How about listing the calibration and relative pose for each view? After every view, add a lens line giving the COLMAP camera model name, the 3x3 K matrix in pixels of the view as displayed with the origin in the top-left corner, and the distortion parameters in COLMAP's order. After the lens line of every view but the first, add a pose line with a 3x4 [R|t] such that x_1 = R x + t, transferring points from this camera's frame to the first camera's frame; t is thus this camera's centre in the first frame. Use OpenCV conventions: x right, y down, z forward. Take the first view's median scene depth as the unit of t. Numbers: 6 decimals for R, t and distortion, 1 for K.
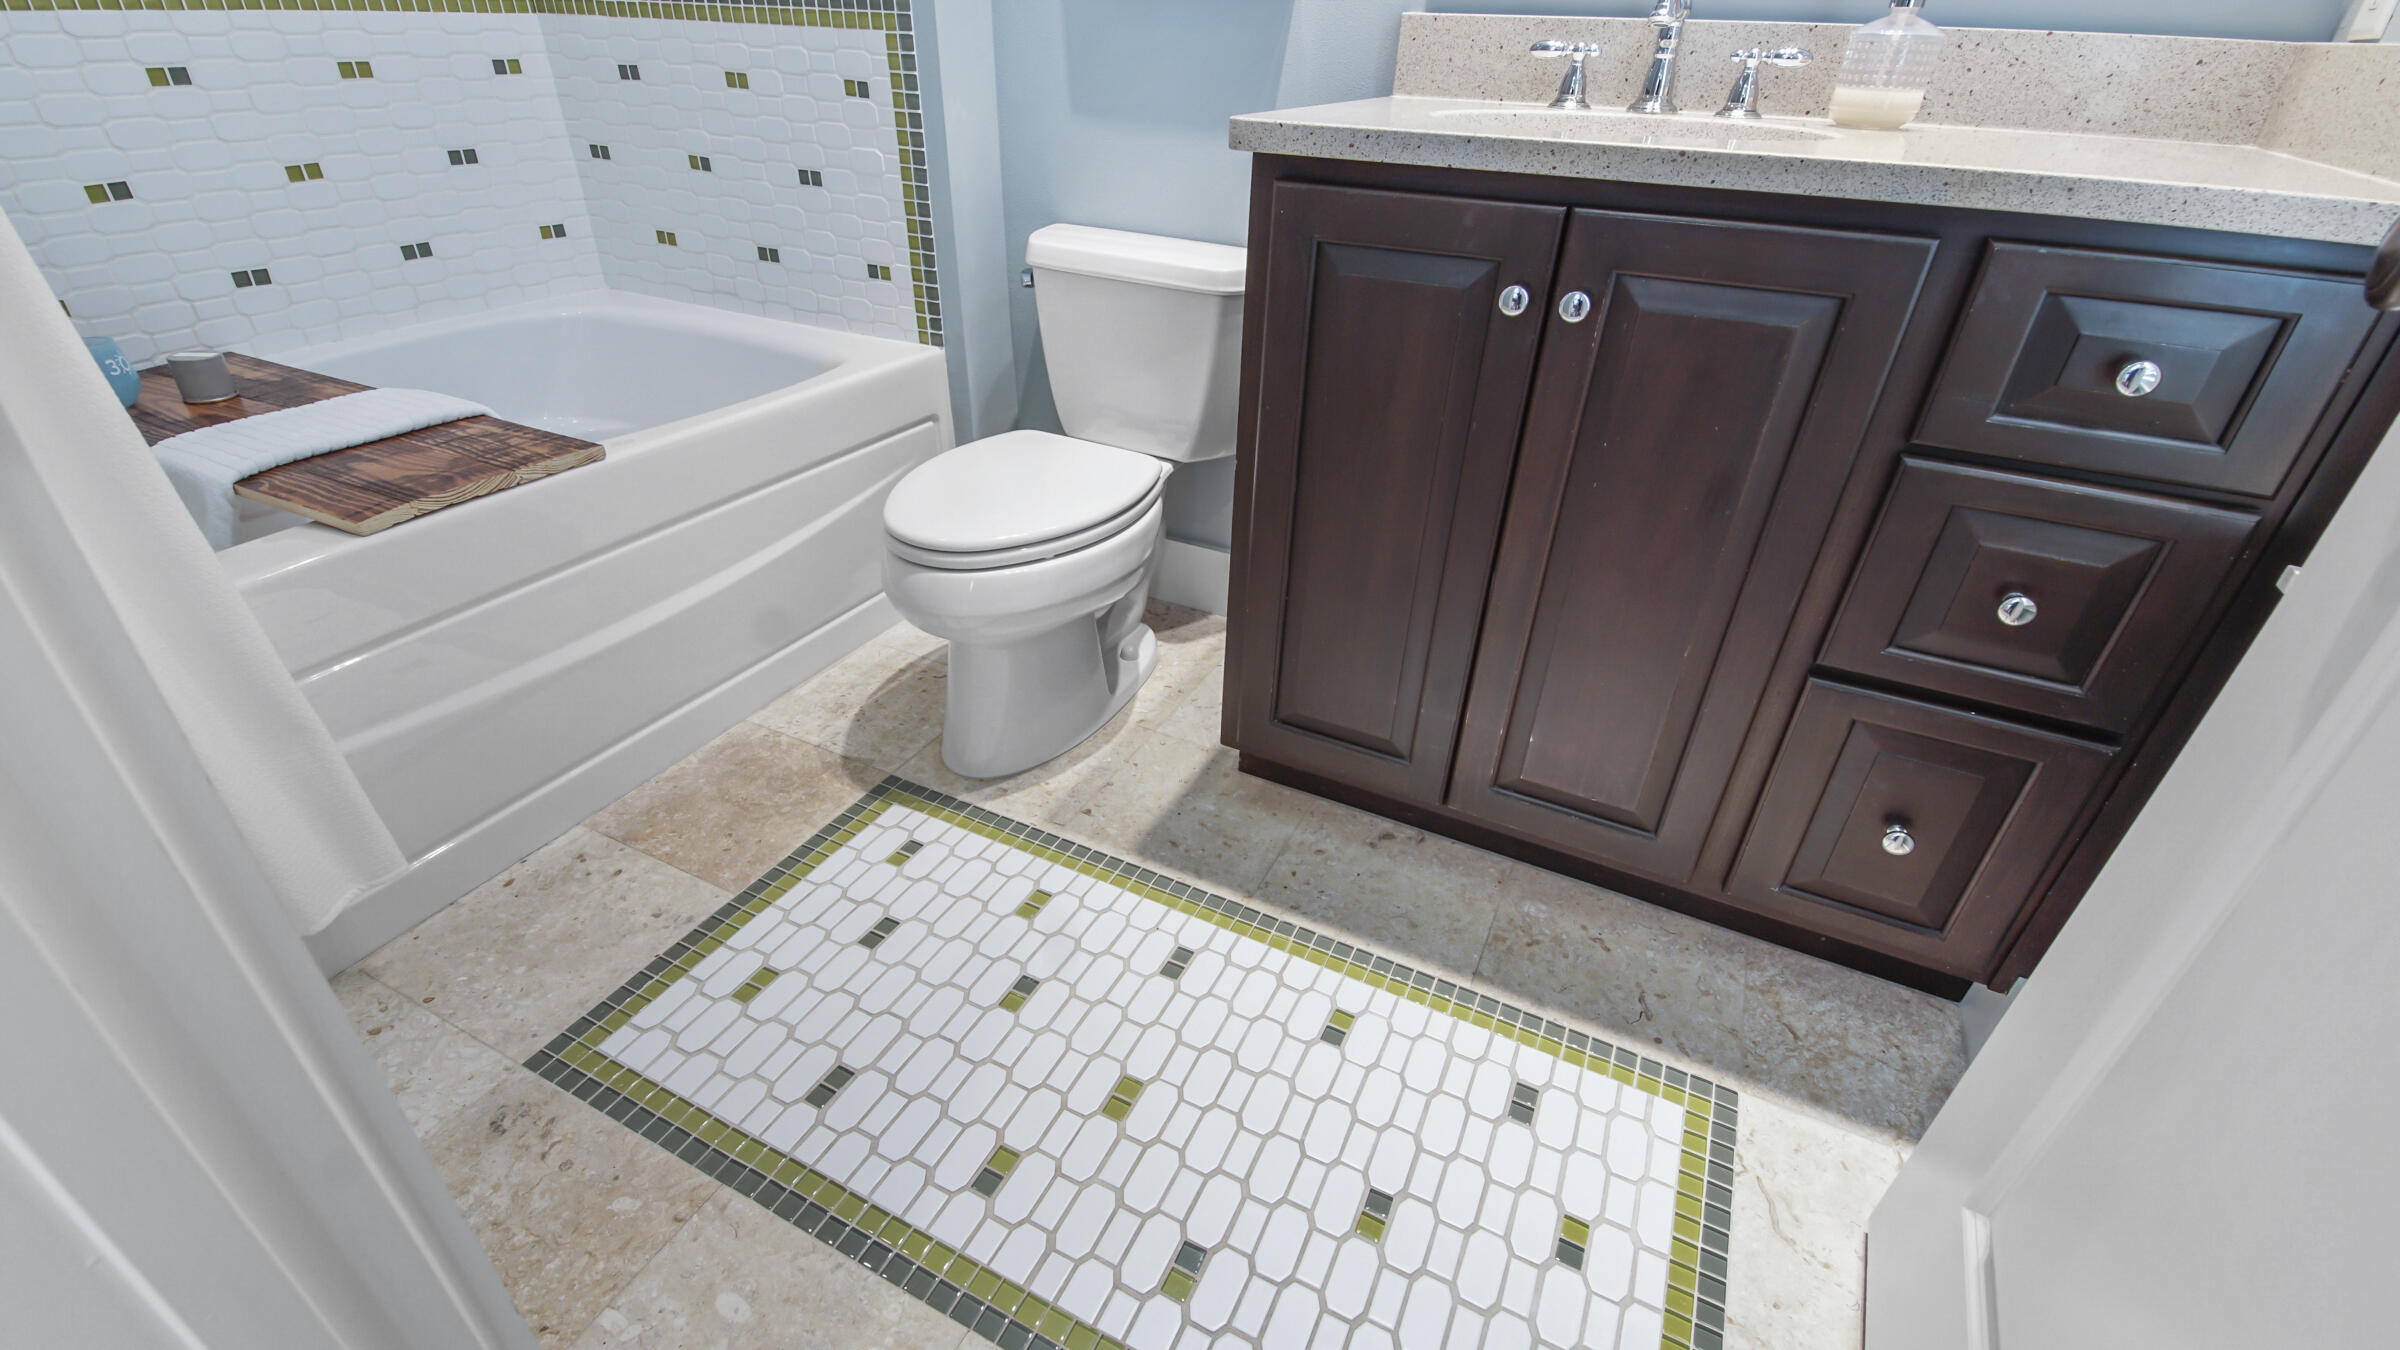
lens RADIAL K [[1011.7, 0, 1189.9], [0, 1011.7, 622.9], [0, 0, 1]] dist [0.034074, -0.020259]
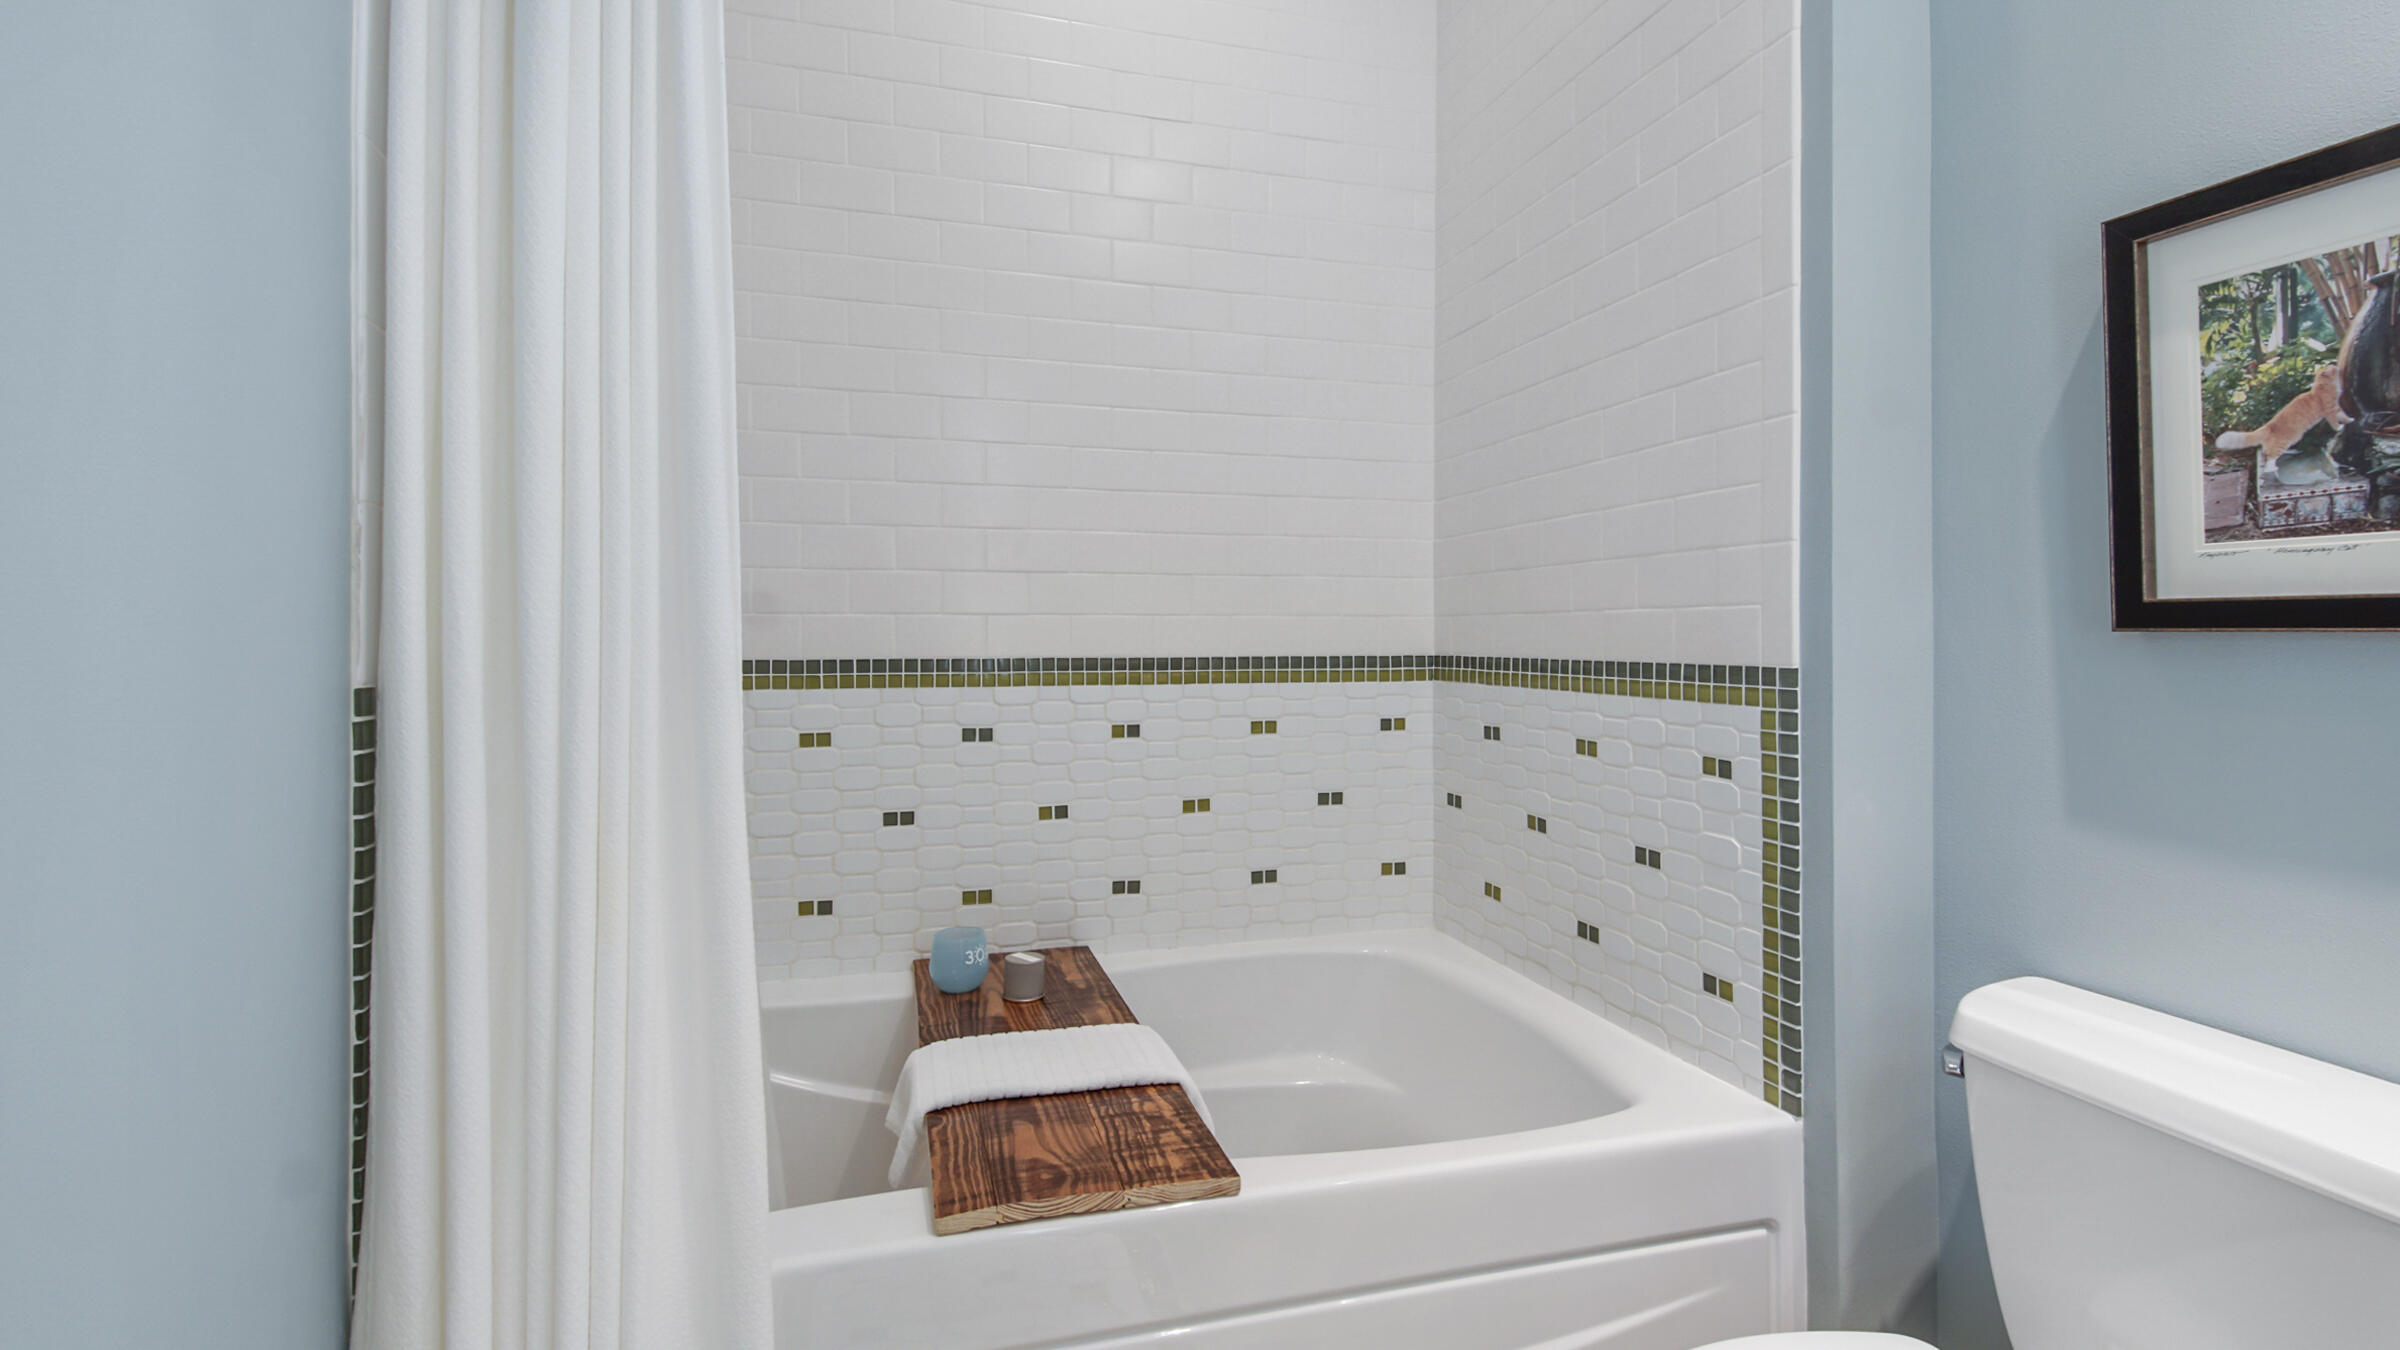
lens RADIAL K [[1043.5, 0, 1191.6], [0, 1043.5, 630.1], [0, 0, 1]] dist [0.039812, -0.021543]
pose [[0.671141, -0.031176, -0.740674, 0.013496], [-0.366584, 0.854455, -0.368135, -0.165292], [0.644349, 0.518590, 0.562031, 0.221104]]
